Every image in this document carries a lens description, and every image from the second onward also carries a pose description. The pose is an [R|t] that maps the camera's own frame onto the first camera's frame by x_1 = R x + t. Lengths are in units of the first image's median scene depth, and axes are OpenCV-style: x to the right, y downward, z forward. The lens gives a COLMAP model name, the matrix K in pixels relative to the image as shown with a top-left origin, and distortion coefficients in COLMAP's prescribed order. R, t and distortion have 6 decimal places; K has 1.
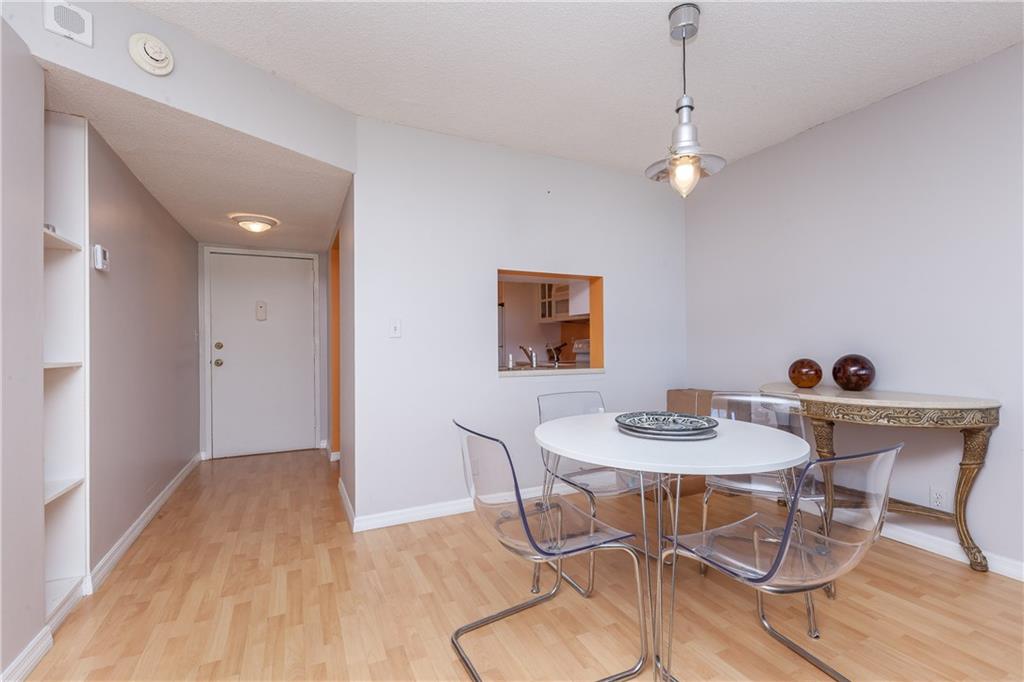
lens RADIAL K [[464.3, 0, 516.3], [0, 464.3, 343.8], [0, 0, 1]] dist [0.045538, -0.028465]
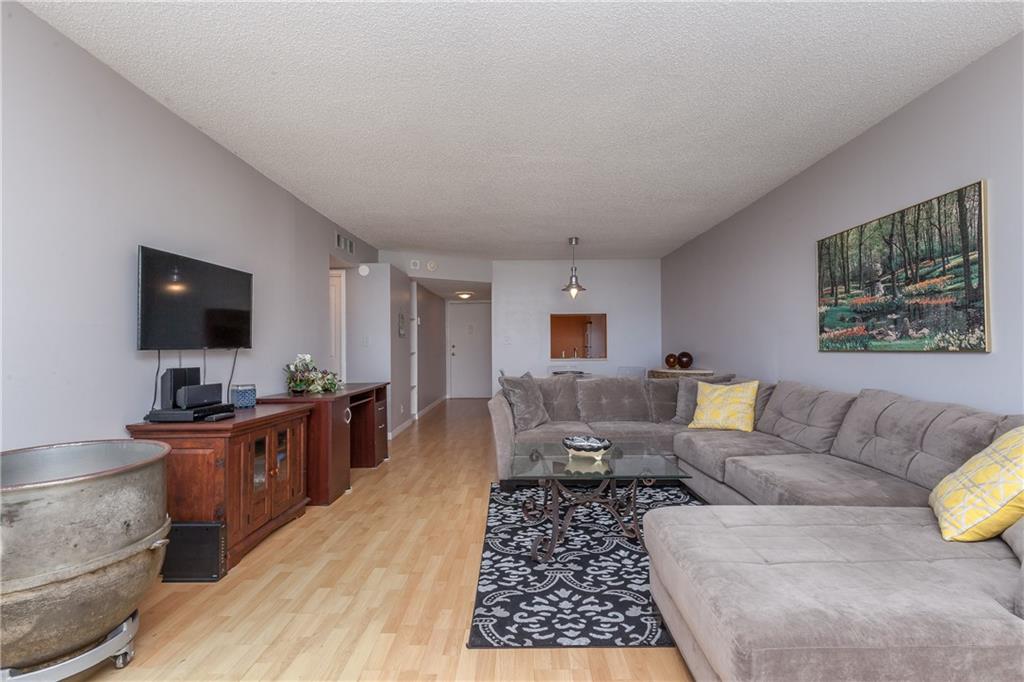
lens RADIAL K [[459.7, 0, 512.0], [0, 459.7, 341.0], [0, 0, 1]] dist [0.042914, -0.022624]
pose [[0.892699, -0.001221, -0.450652, 0.922606], [-0.002802, 0.999962, -0.008260, -0.006919], [0.450645, 0.008636, 0.892661, -1.262072]]
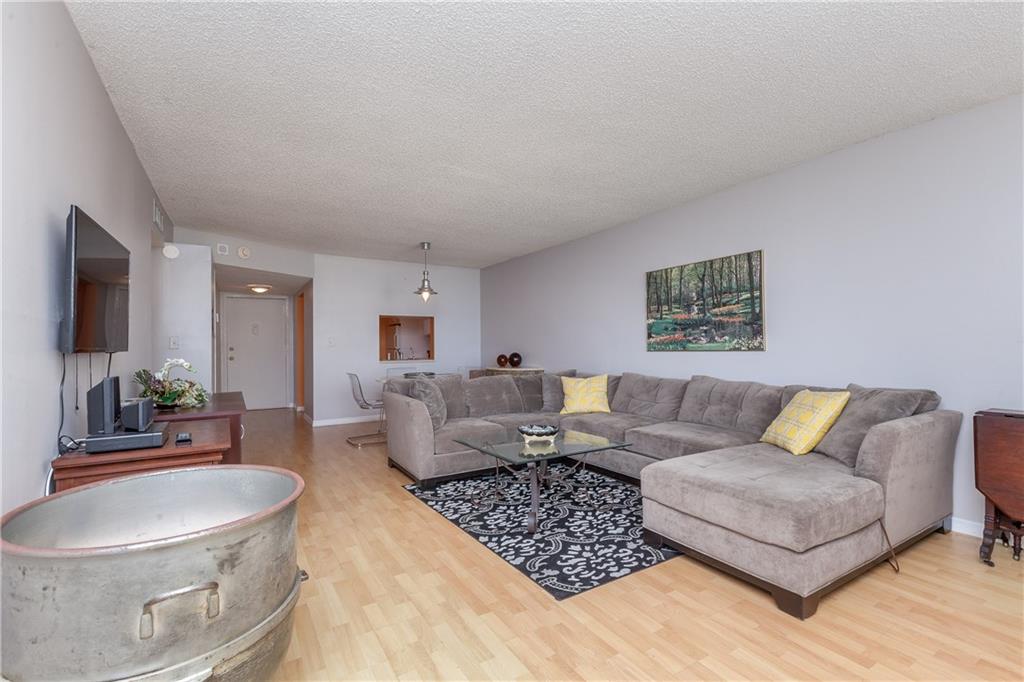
lens RADIAL K [[464.3, 0, 516.3], [0, 464.3, 343.8], [0, 0, 1]] dist [0.045538, -0.028465]
pose [[0.995307, 0.002183, 0.096742, 0.456616], [-0.001387, 0.999965, -0.008293, -0.004264], [-0.096757, 0.008120, 0.995275, -1.465654]]
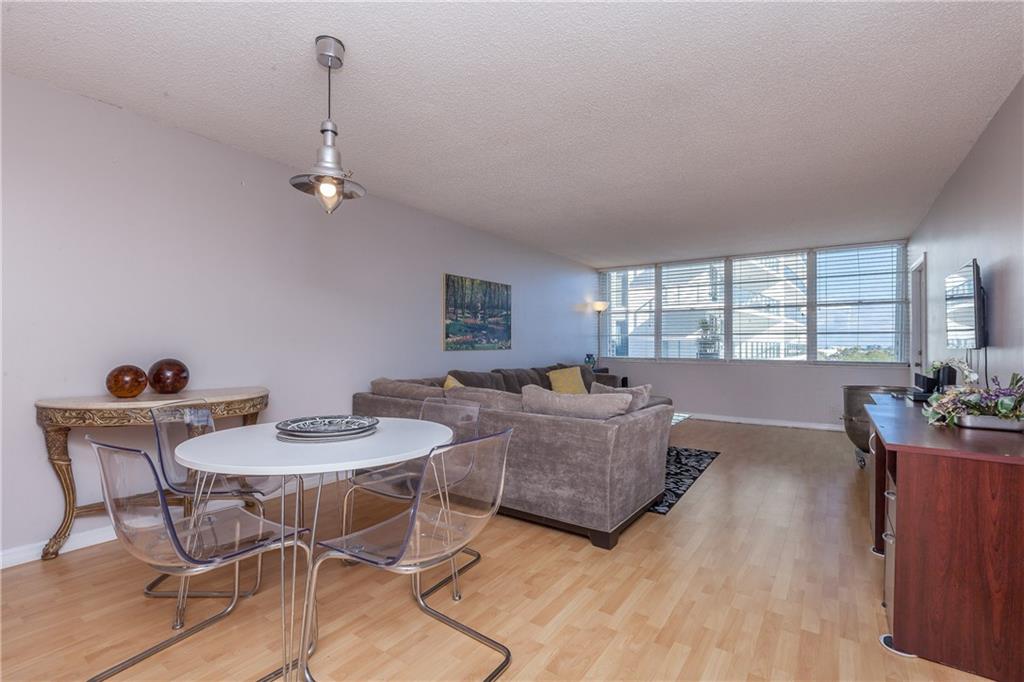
lens RADIAL K [[473.3, 0, 512.0], [0, 473.3, 341.0], [0, 0, 1]] dist [-0.000432, -0.000130]
pose [[-0.506045, 0.015007, 0.862377, -0.539687], [0.002079, 0.999867, -0.016180, 0.001555], [-0.862505, -0.006395, -0.506008, 0.820379]]
